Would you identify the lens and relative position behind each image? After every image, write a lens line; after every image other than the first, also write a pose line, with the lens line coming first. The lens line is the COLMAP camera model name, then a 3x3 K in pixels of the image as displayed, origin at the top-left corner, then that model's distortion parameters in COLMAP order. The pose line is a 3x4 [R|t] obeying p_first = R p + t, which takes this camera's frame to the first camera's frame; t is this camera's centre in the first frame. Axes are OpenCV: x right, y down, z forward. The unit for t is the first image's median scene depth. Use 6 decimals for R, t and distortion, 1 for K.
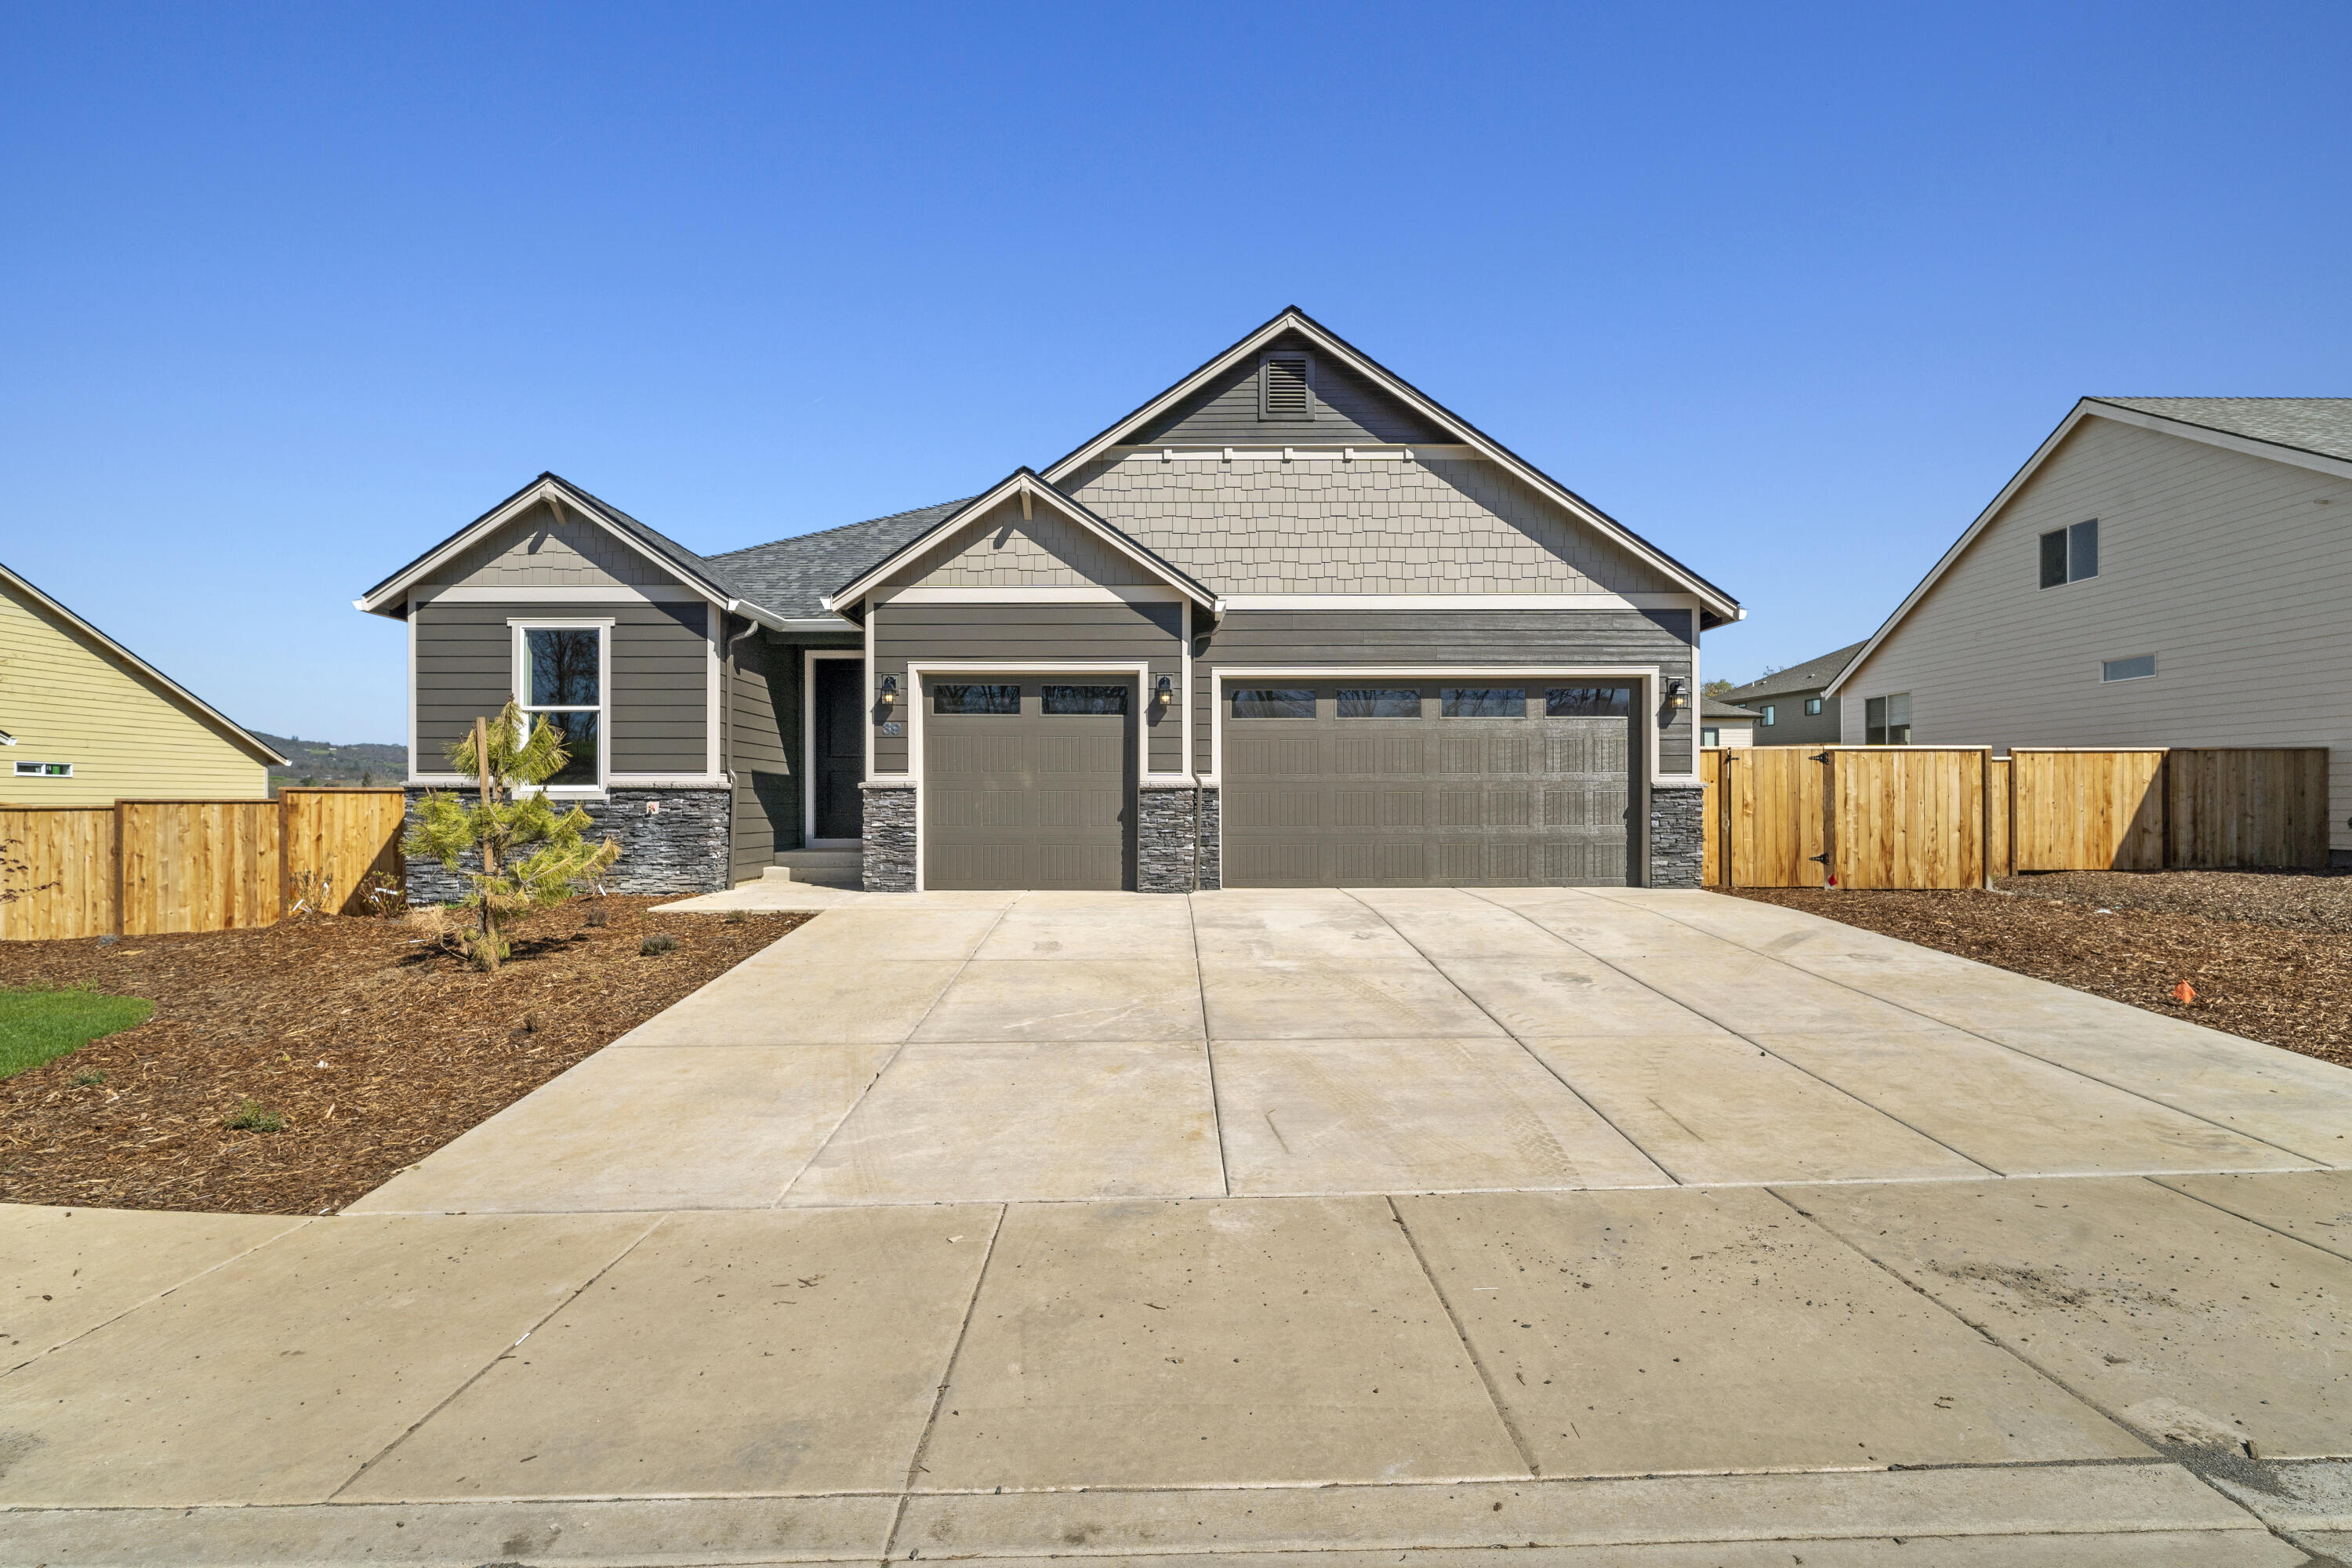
lens RADIAL K [[1106.3, 0, 1176.0], [0, 1106.3, 784.0], [0, 0, 1]] dist [0.000733, -0.001583]
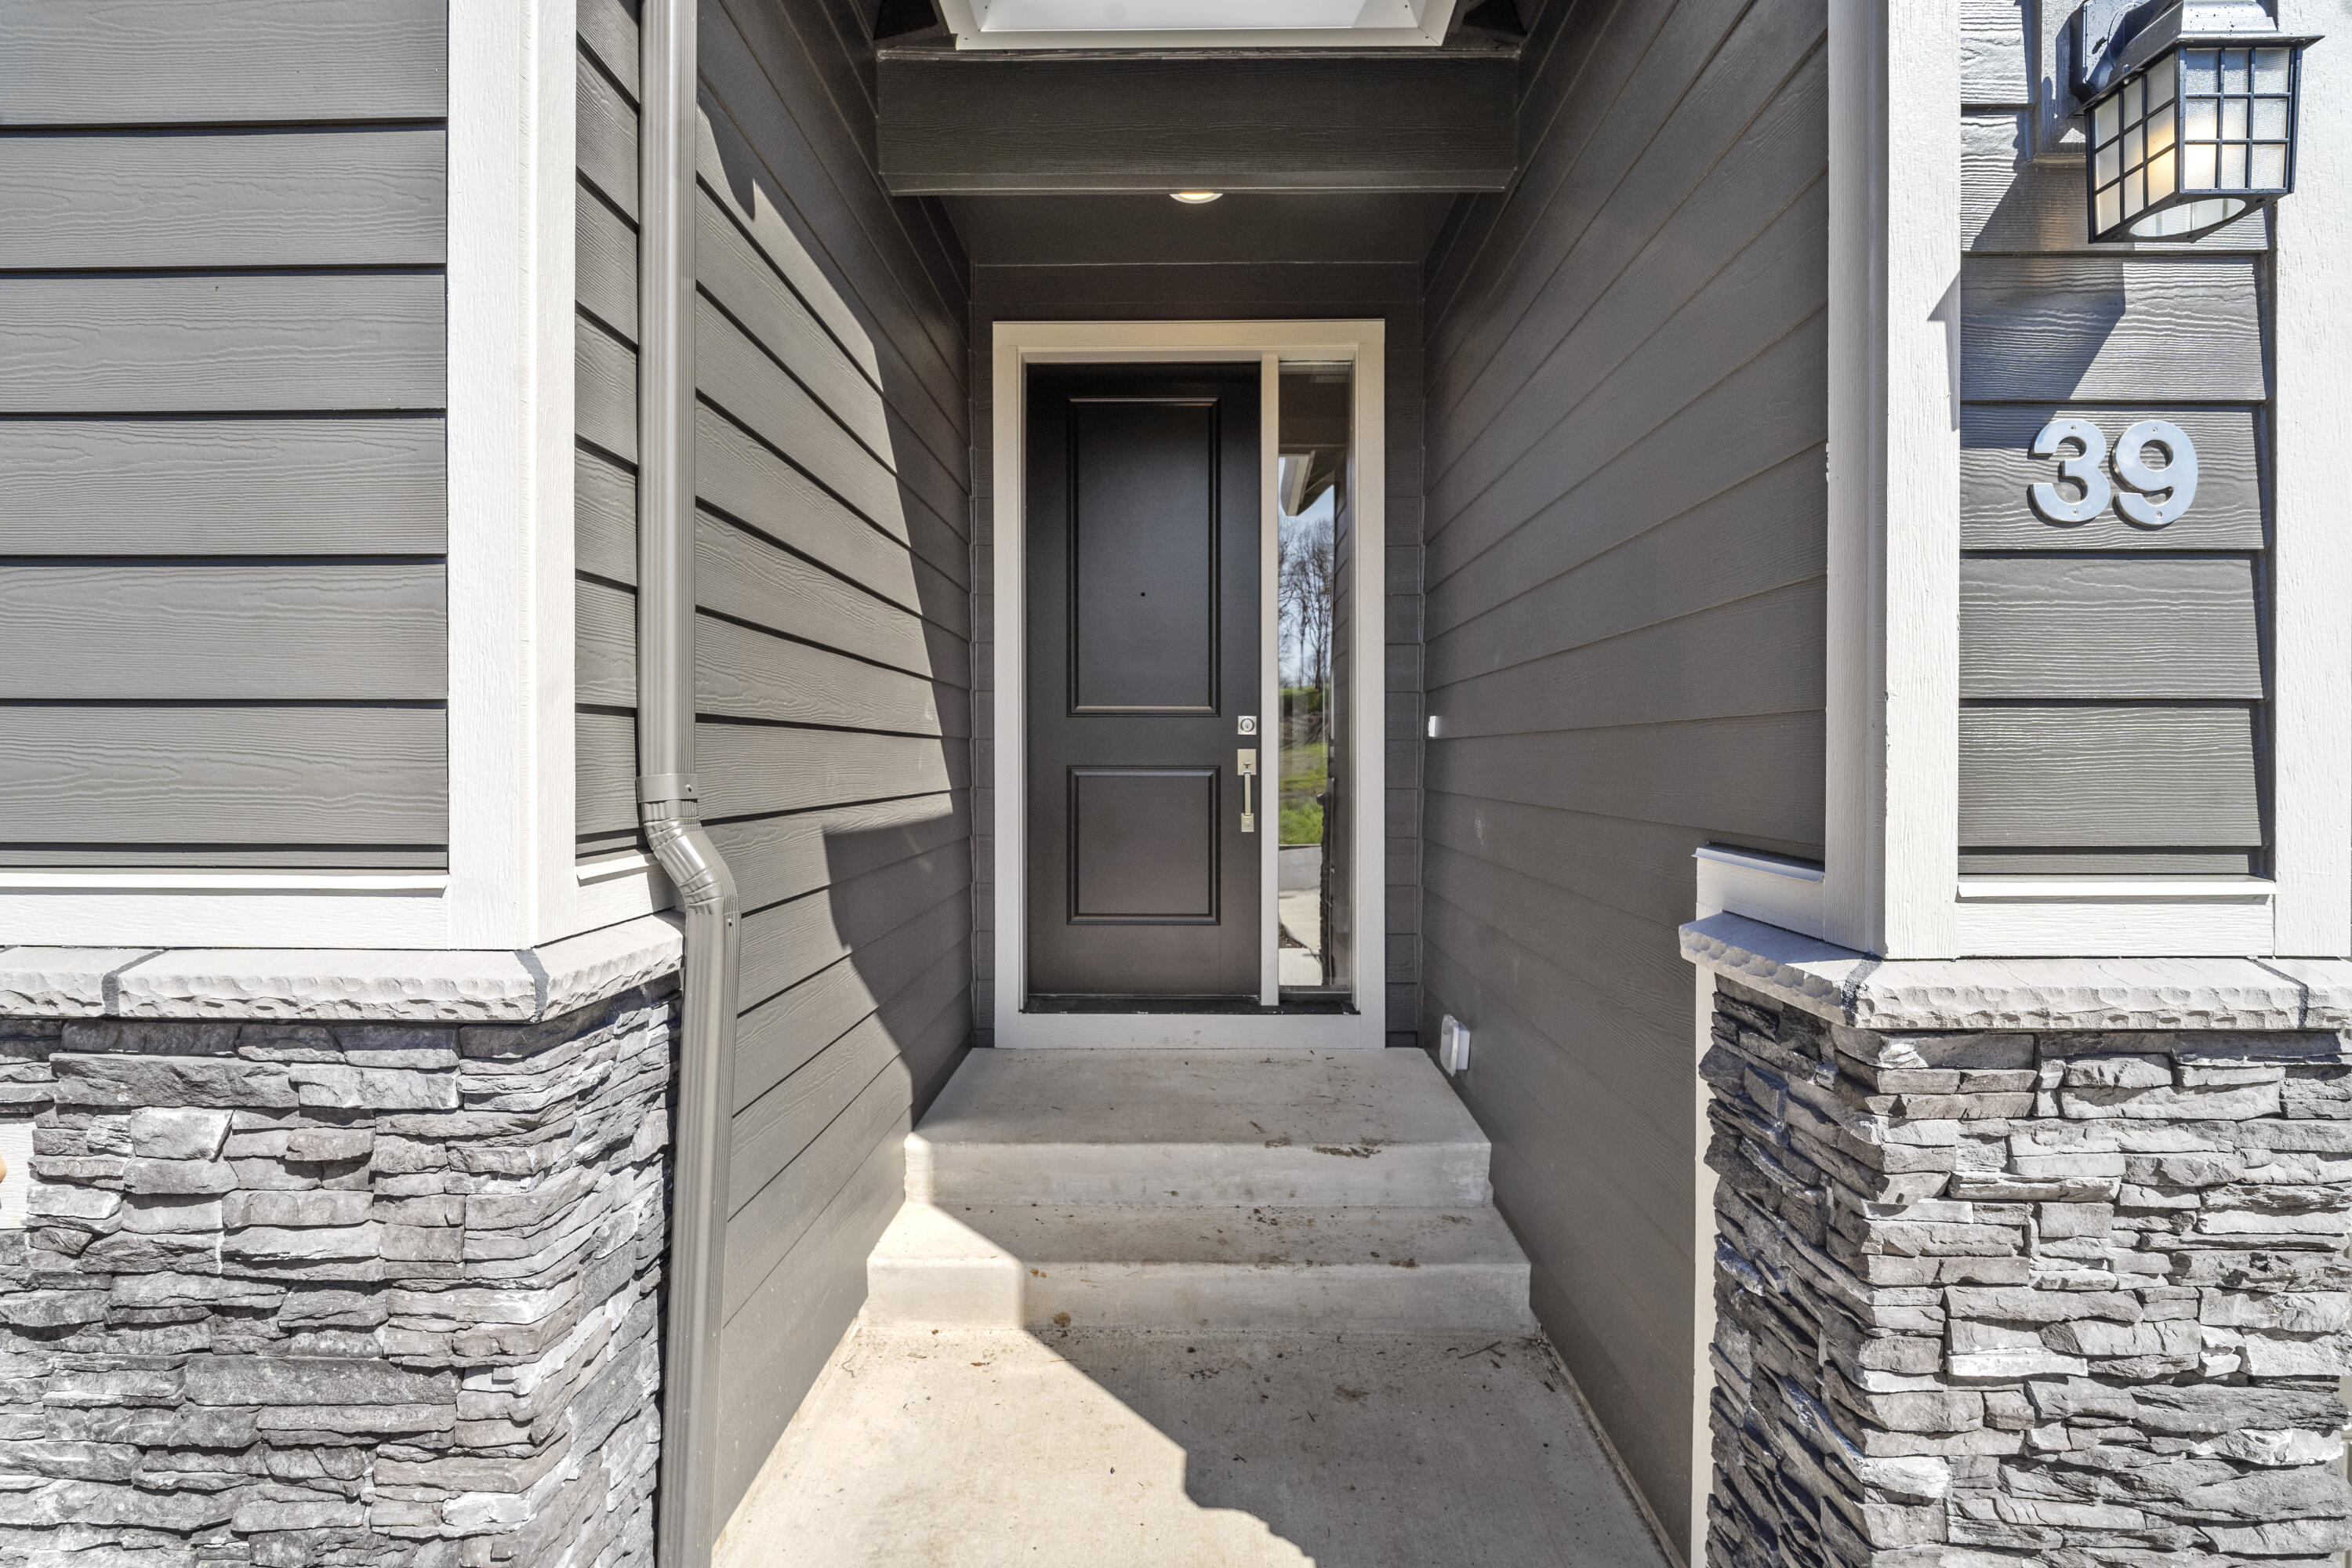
lens RADIAL K [[1106.3, 0, 1176.0], [0, 1106.3, 784.0], [0, 0, 1]] dist [0.000733, -0.001583]
pose [[0.999572, 0.002218, -0.029187, -0.345994], [-0.001771, 0.999881, 0.015321, -0.020864], [0.029217, -0.015263, 0.999457, 0.888089]]
